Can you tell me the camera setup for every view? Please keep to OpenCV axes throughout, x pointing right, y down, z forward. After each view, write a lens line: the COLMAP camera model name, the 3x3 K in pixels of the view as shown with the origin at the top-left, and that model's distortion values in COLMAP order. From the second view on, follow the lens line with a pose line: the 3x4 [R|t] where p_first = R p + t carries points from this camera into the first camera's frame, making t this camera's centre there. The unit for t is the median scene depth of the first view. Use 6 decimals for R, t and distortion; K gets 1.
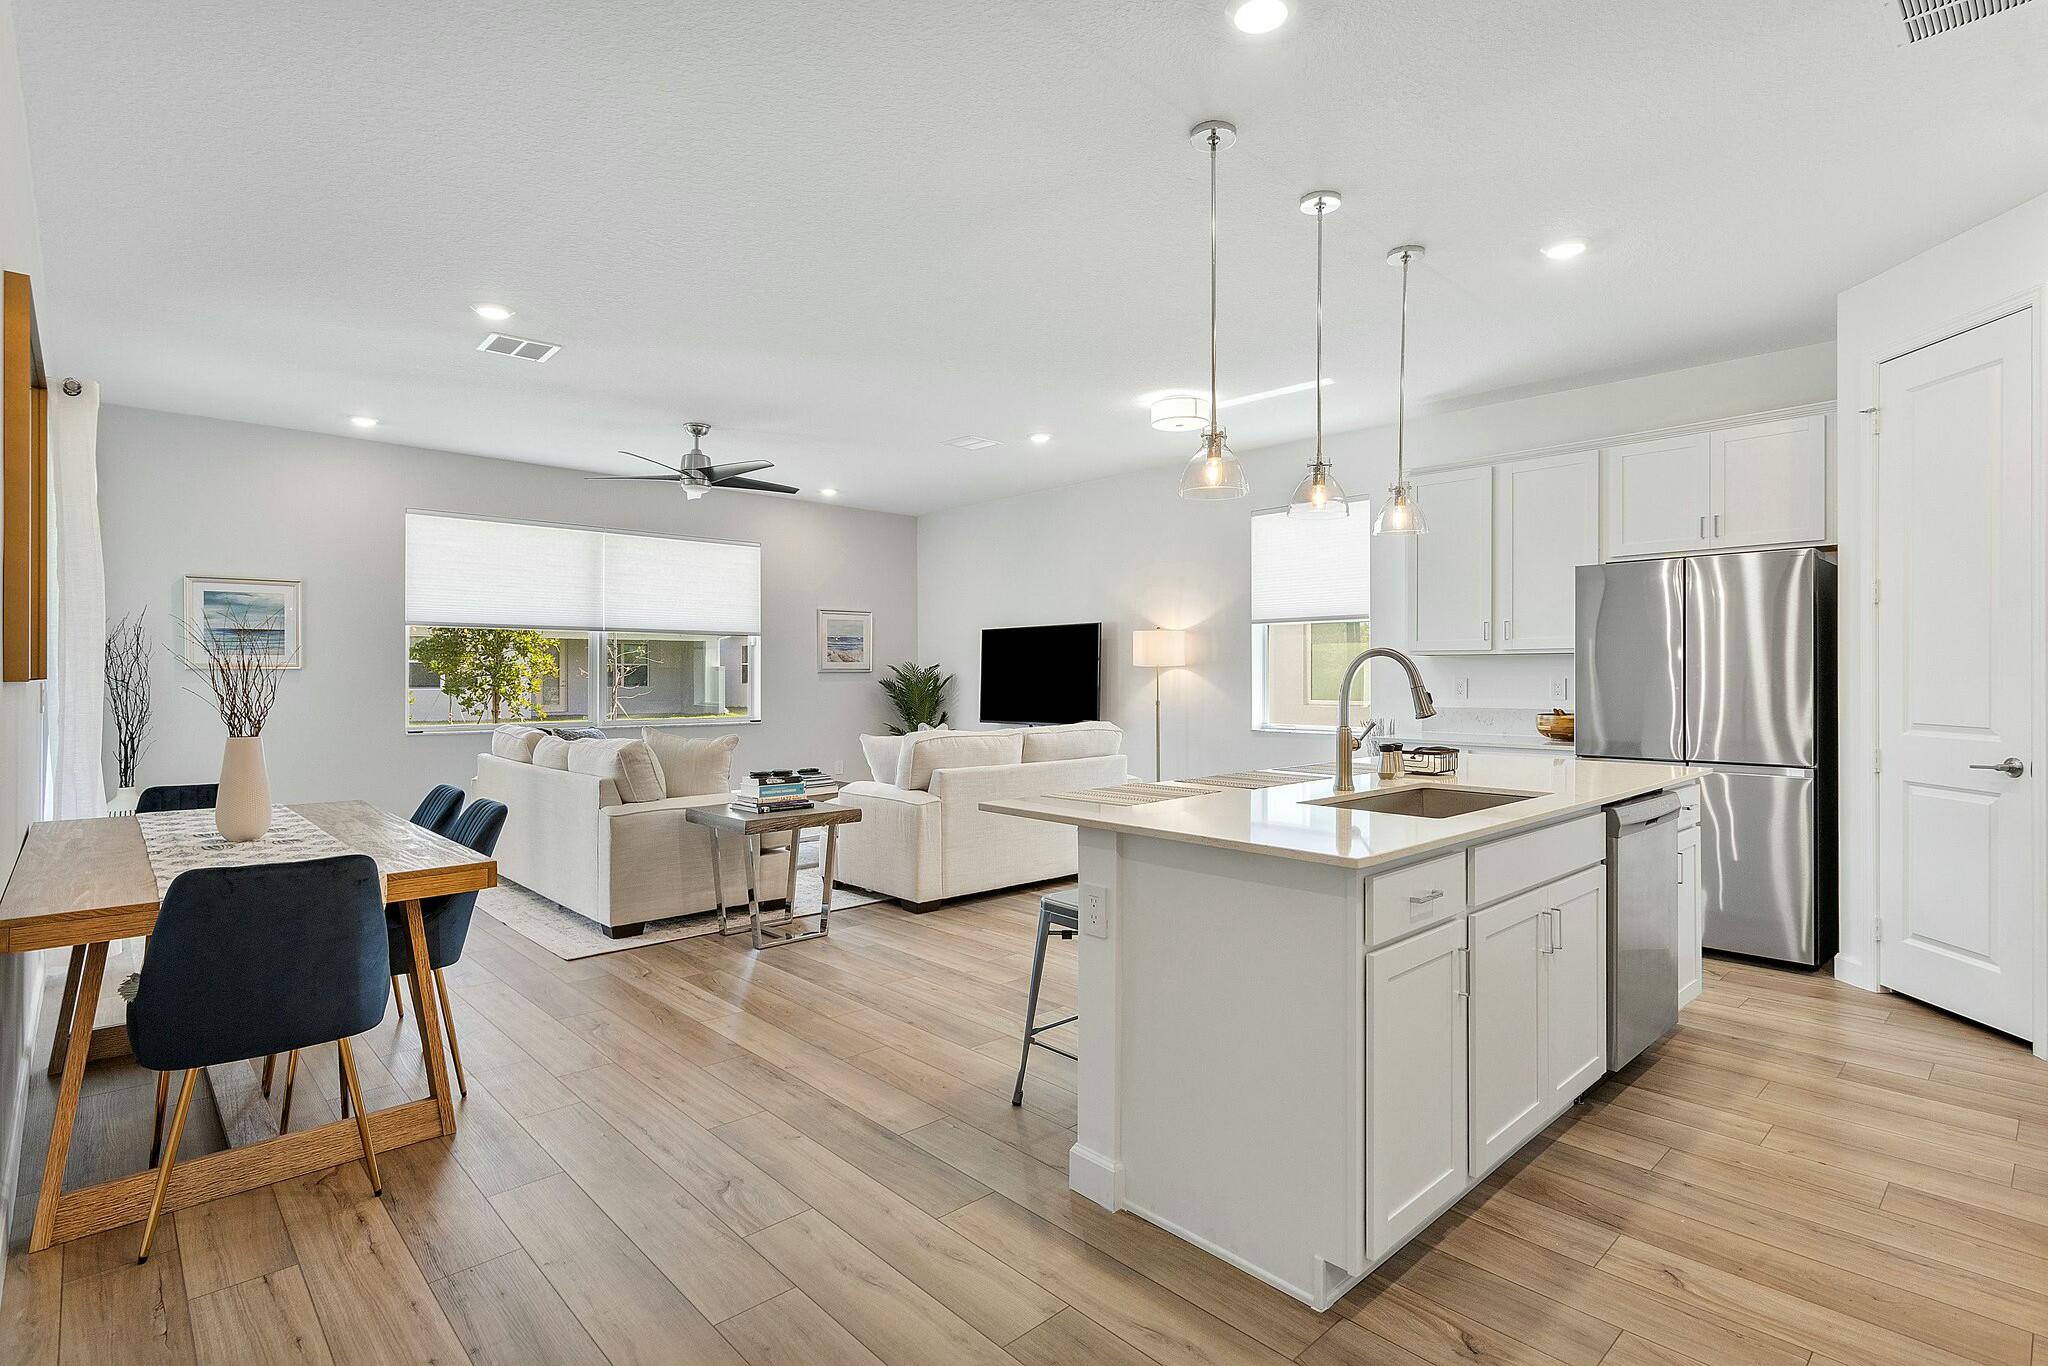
lens RADIAL K [[984.3, 0, 1049.8], [0, 984.3, 671.5], [0, 0, 1]] dist [-0.000232, 0.002023]
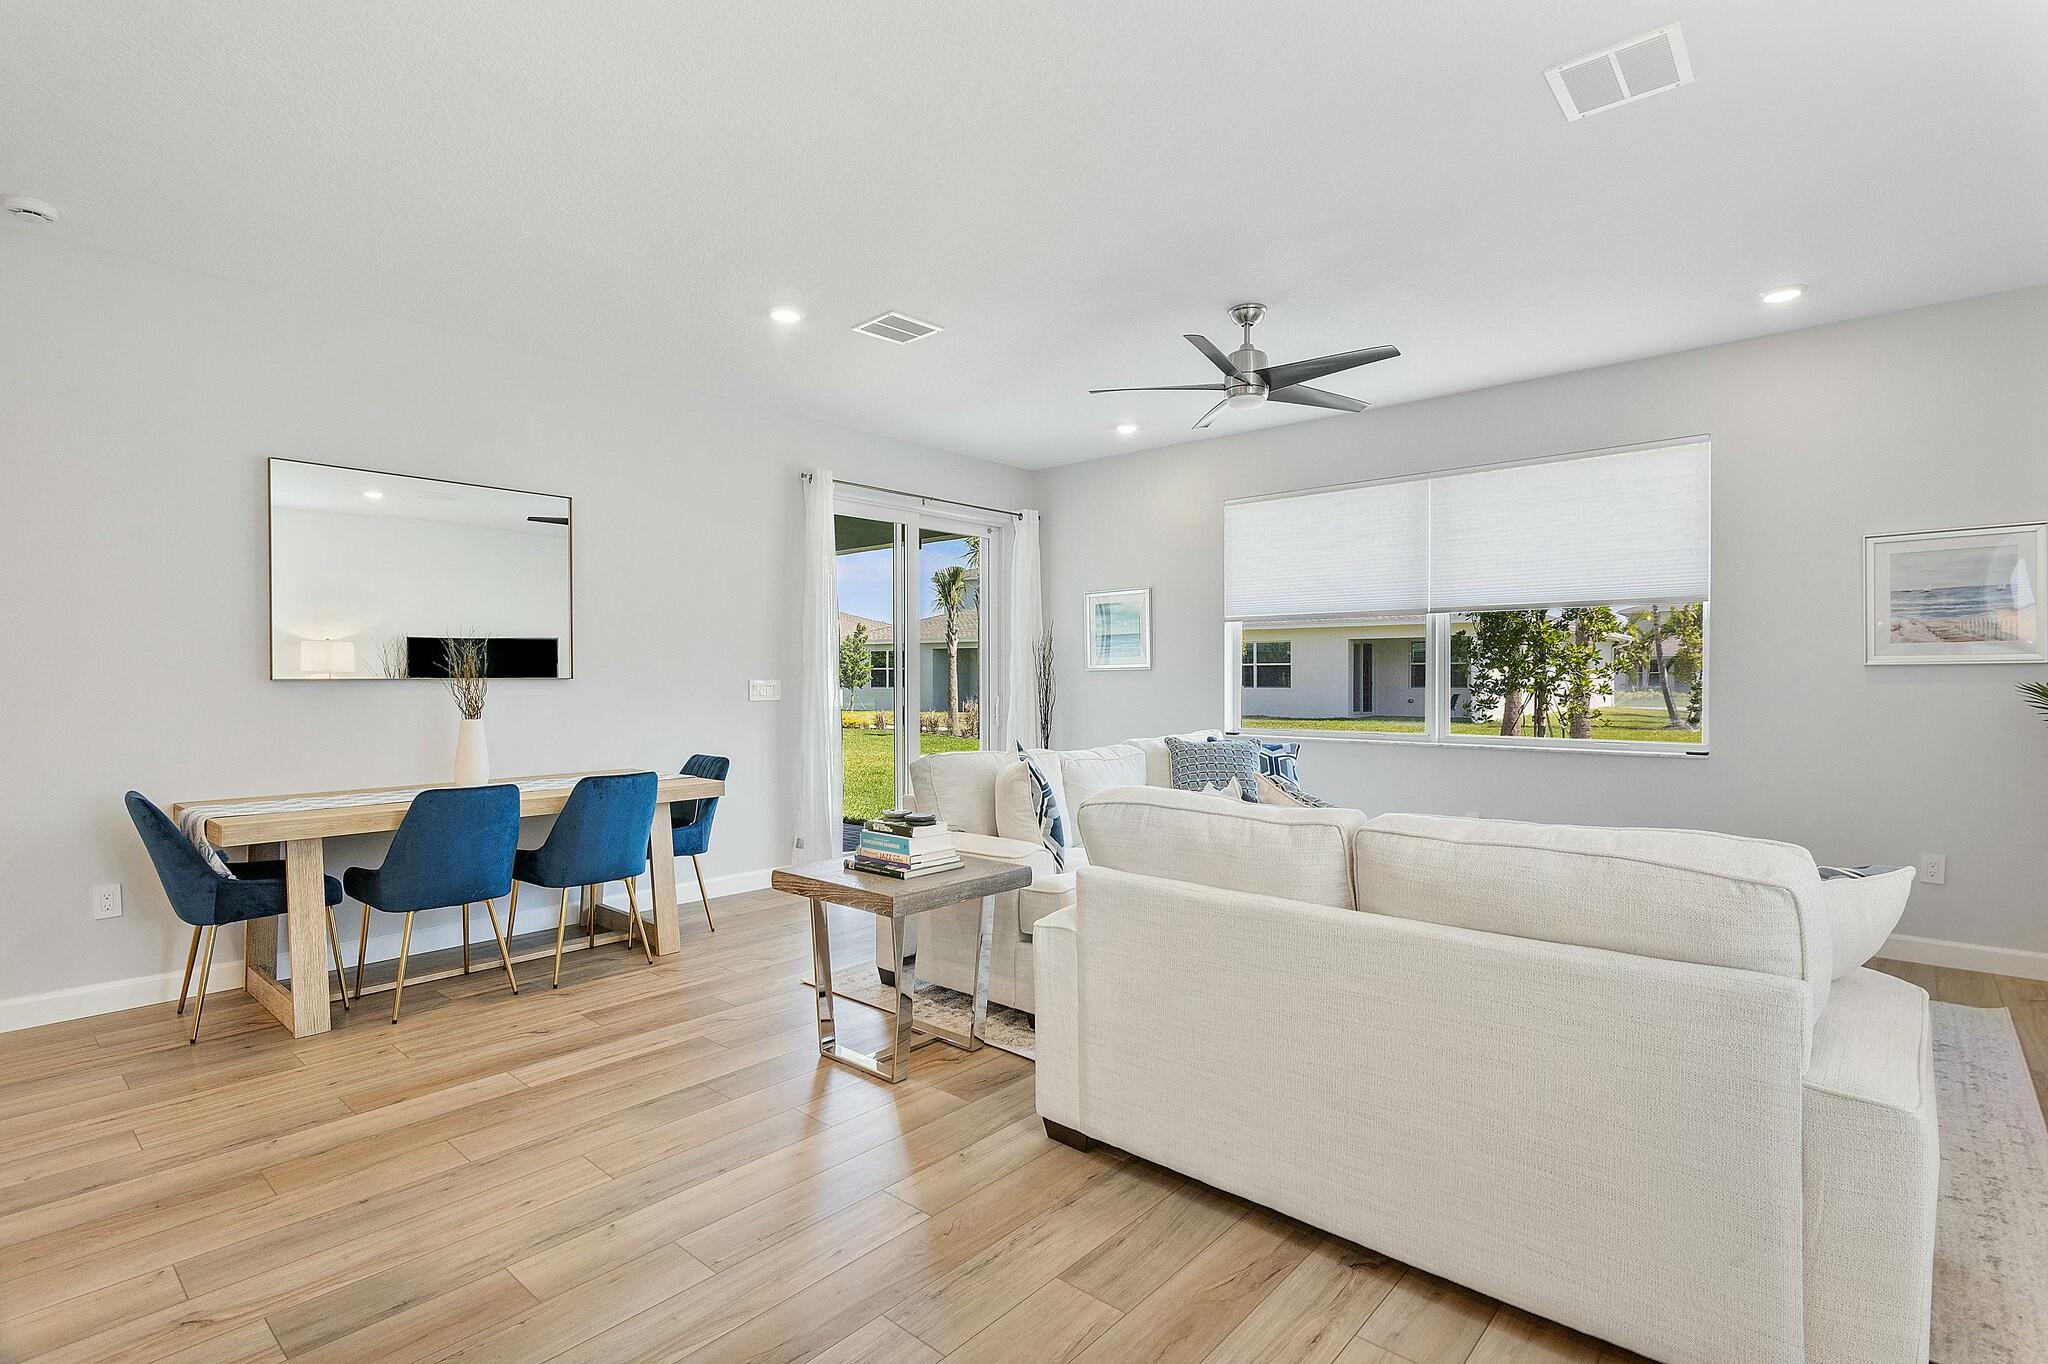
lens RADIAL K [[984.3, 0, 1029.0], [0, 984.3, 679.7], [0, 0, 1]] dist [-0.000232, 0.002023]
pose [[0.083009, 0.004673, -0.996538, 0.336343], [0.006770, 0.999963, 0.005253, 0.003992], [0.996526, -0.007183, 0.082975, 0.847422]]
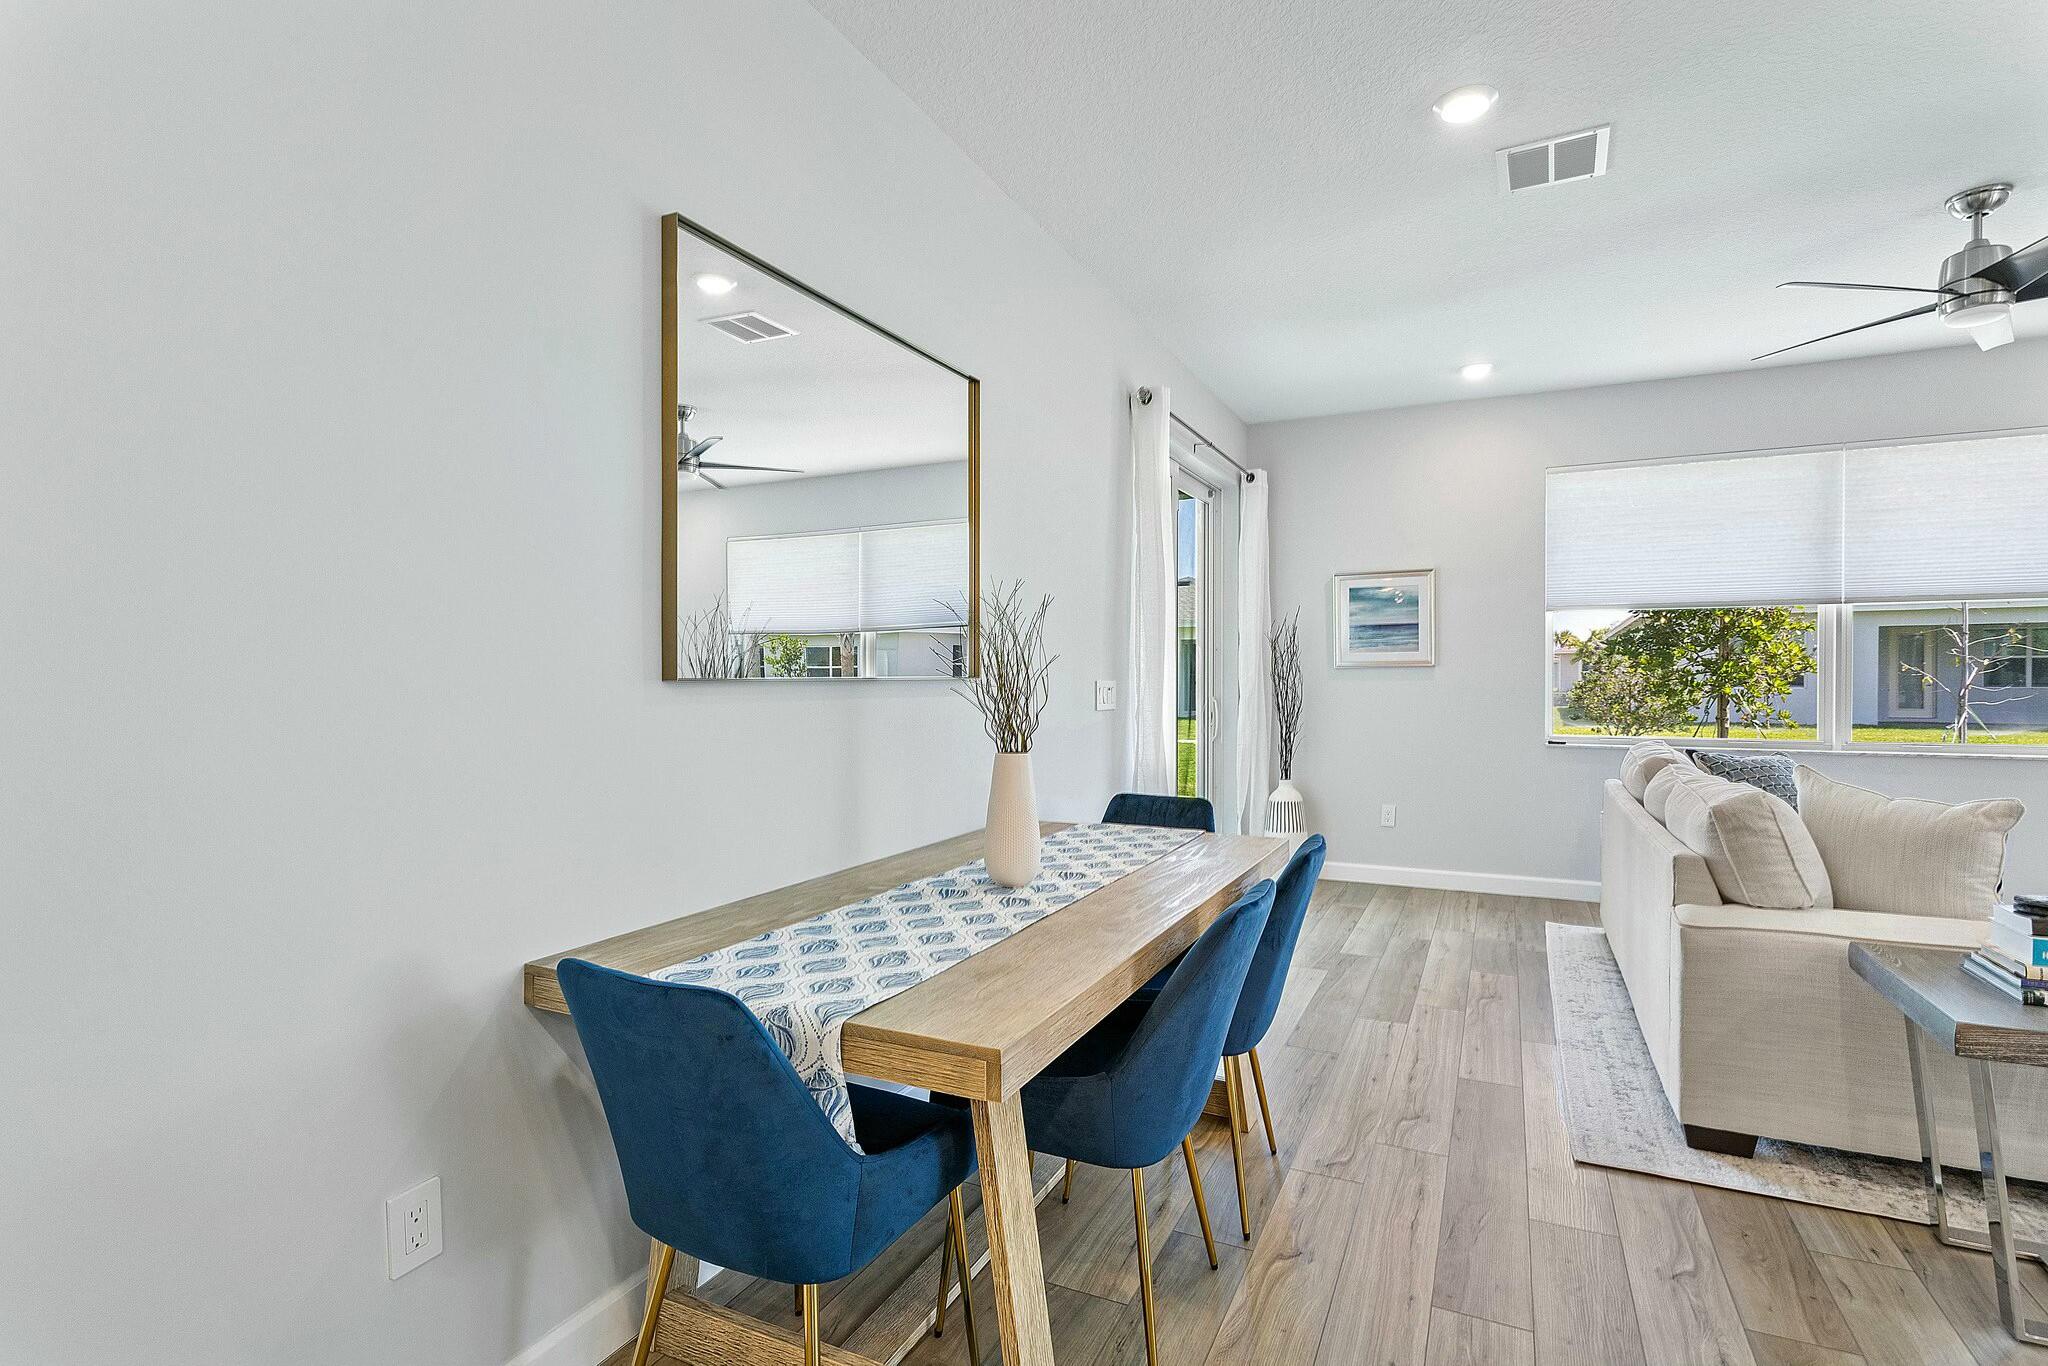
lens RADIAL K [[984.3, 0, 1036.5], [0, 984.3, 684.0], [0, 0, 1]] dist [-0.000232, 0.002023]
pose [[0.351027, 0.008312, -0.936328, -0.043686], [0.005986, 0.999920, 0.011121, 0.002061], [0.936346, -0.009509, 0.350950, 0.370088]]
